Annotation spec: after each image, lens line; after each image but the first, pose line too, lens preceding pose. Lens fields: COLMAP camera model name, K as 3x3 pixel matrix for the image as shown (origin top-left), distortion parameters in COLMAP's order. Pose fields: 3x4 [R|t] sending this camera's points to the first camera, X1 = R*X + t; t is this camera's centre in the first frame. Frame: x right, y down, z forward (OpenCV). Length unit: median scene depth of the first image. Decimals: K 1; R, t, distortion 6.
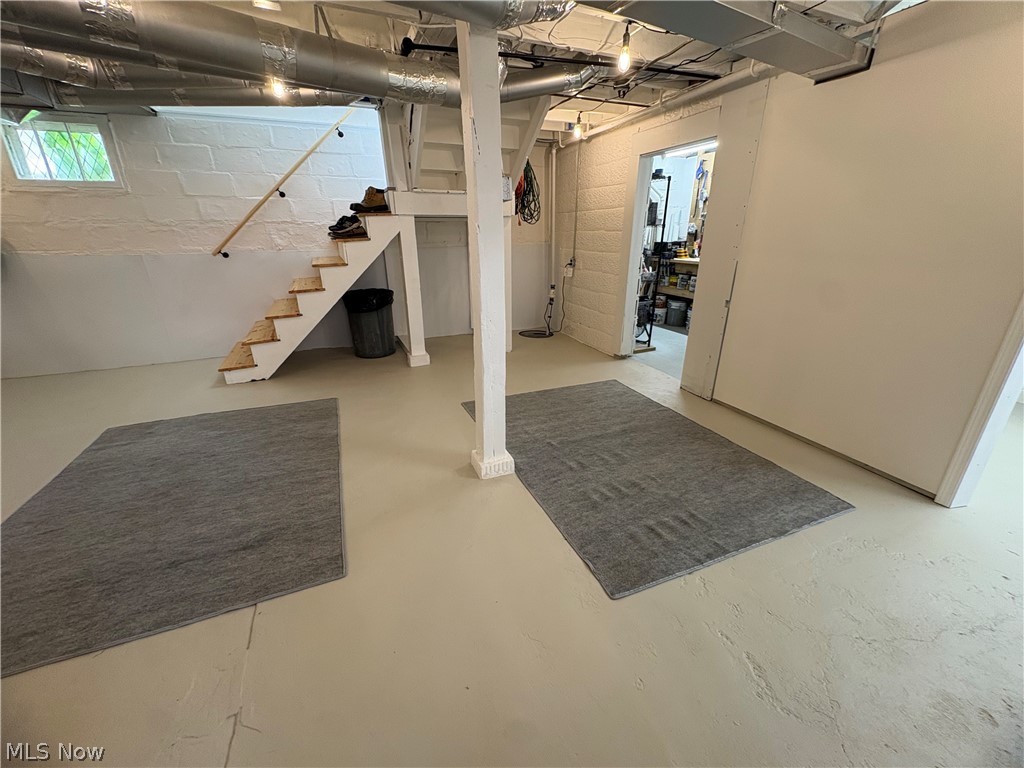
lens RADIAL K [[405.5, 0, 511.9], [0, 405.5, 385.3], [0, 0, 1]] dist [-0.001427, -0.000277]
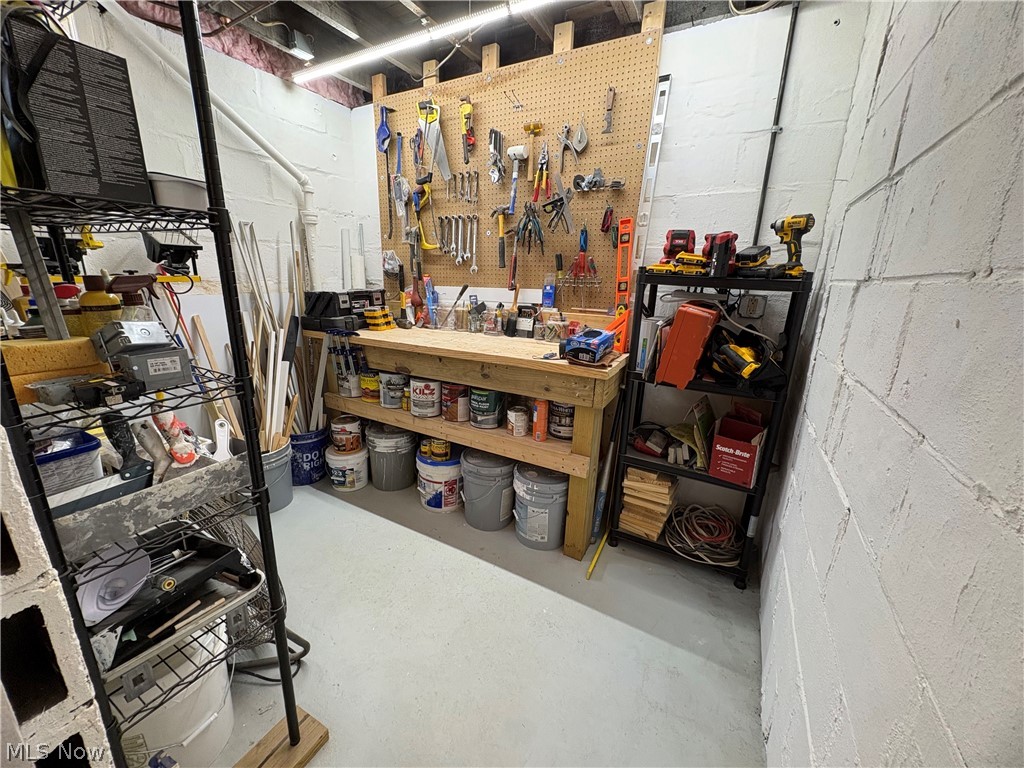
lens RADIAL K [[405.5, 0, 515.6], [0, 405.5, 383.4], [0, 0, 1]] dist [-0.001427, -0.000277]
pose [[0.785714, -0.133077, 0.604105, 0.271257], [0.190428, 0.981195, -0.031529, -0.221328], [-0.588549, 0.139811, 0.796281, 0.597135]]
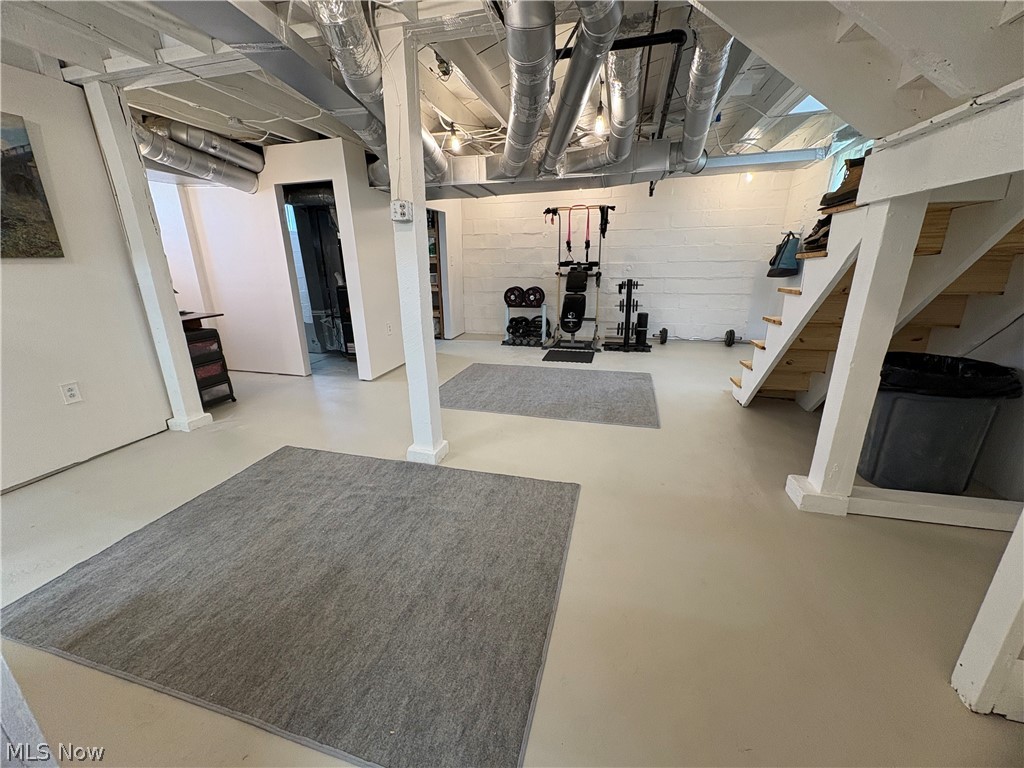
lens RADIAL K [[405.5, 0, 509.8], [0, 405.5, 385.3], [0, 0, 1]] dist [-0.001427, -0.000277]
pose [[-0.616073, 0.251670, -0.746402, 0.377221], [-0.269876, 0.822792, 0.500179, -0.364768], [0.740014, 0.509583, -0.438981, 0.982963]]
